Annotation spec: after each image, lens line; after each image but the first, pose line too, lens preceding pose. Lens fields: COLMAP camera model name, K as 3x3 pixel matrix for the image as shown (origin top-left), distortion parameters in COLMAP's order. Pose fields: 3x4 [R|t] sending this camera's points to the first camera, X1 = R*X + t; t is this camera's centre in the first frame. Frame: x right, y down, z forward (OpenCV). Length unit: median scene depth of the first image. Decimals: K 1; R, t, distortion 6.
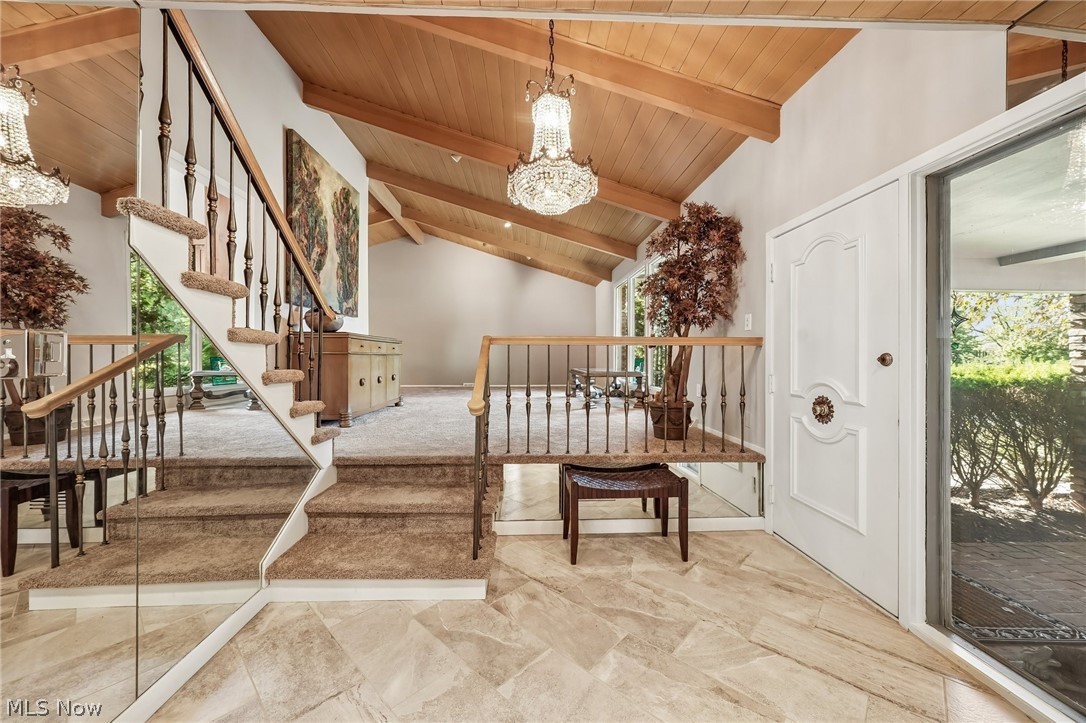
lens RADIAL K [[395.7, 0, 546.7], [0, 395.7, 356.6], [0, 0, 1]] dist [-0.002460, 0.000793]
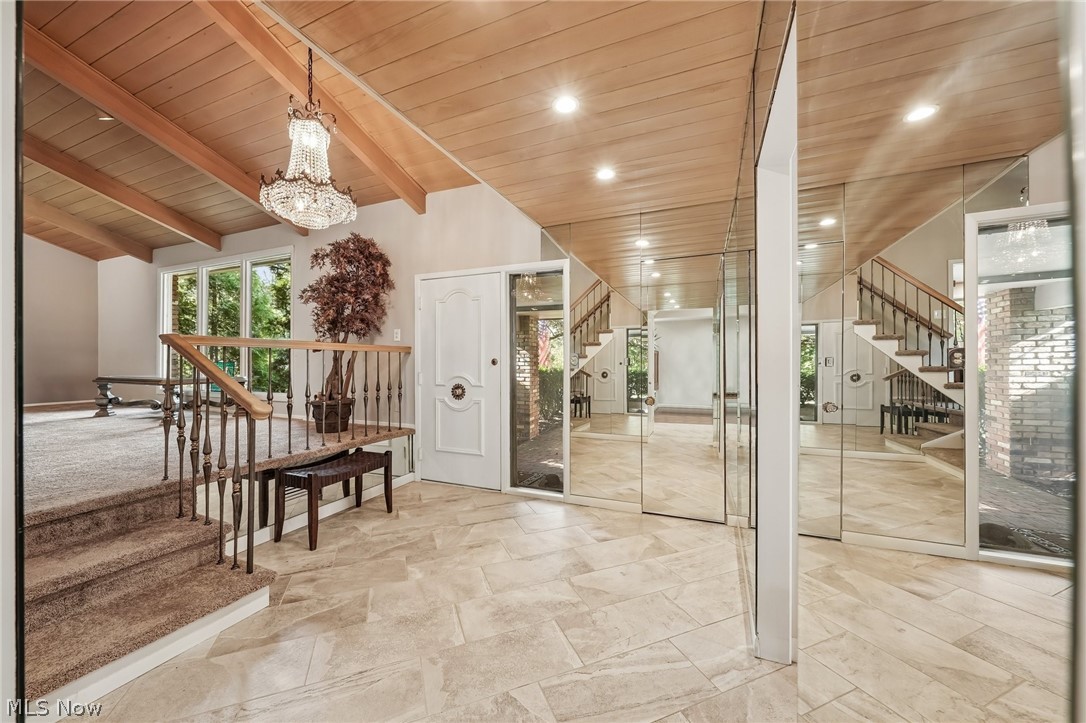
lens RADIAL K [[395.7, 0, 531.2], [0, 395.7, 358.6], [0, 0, 1]] dist [-0.002460, 0.000793]
pose [[0.439816, 0.005842, 0.898069, -0.610792], [-0.001467, 0.999982, -0.005787, 0.001637], [-0.898087, 0.001227, 0.439816, -0.019105]]
